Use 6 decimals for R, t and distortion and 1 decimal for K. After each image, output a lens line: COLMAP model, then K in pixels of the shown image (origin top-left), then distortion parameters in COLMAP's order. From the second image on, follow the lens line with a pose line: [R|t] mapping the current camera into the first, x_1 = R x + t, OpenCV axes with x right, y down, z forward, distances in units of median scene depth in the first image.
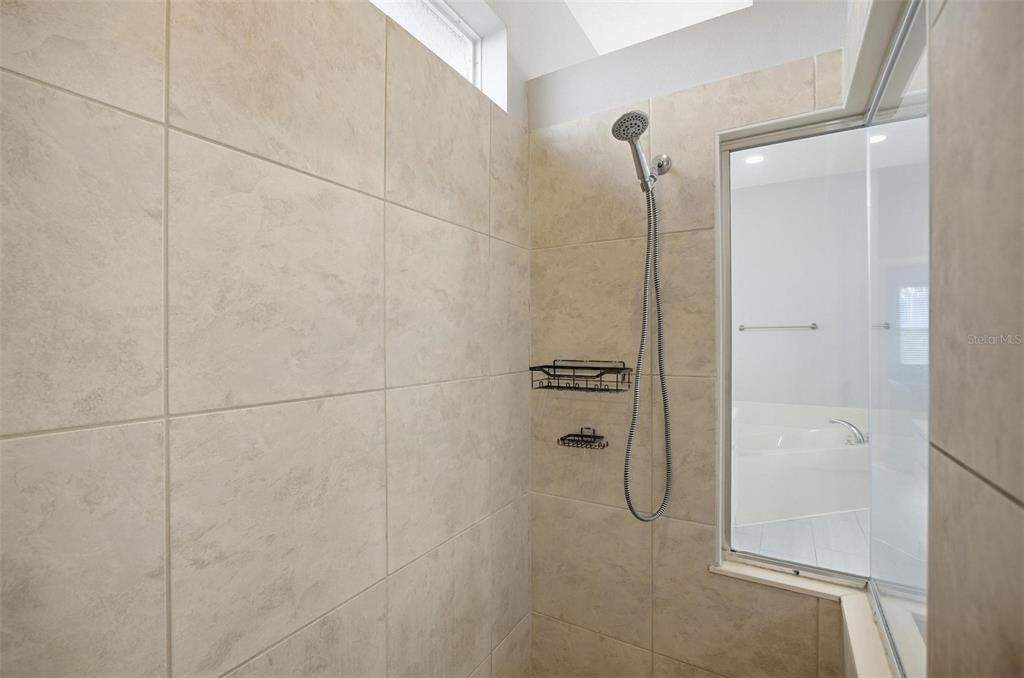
lens RADIAL K [[451.6, 0, 513.2], [0, 451.6, 336.5], [0, 0, 1]] dist [0.002830, 0.001657]
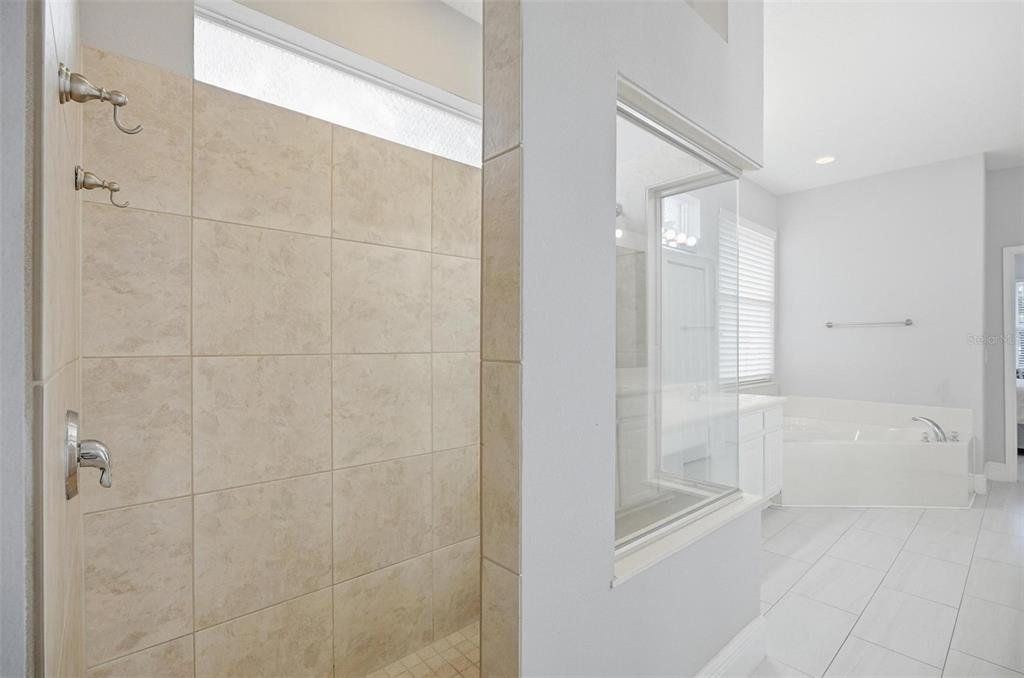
lens RADIAL K [[451.6, 0, 511.3], [0, 451.6, 341.1], [0, 0, 1]] dist [0.002830, 0.001657]
pose [[0.951523, 0.004225, -0.307549, 0.620394], [-0.002716, 0.999982, 0.005334, 0.057473], [0.307567, -0.004240, 0.951517, -0.698996]]
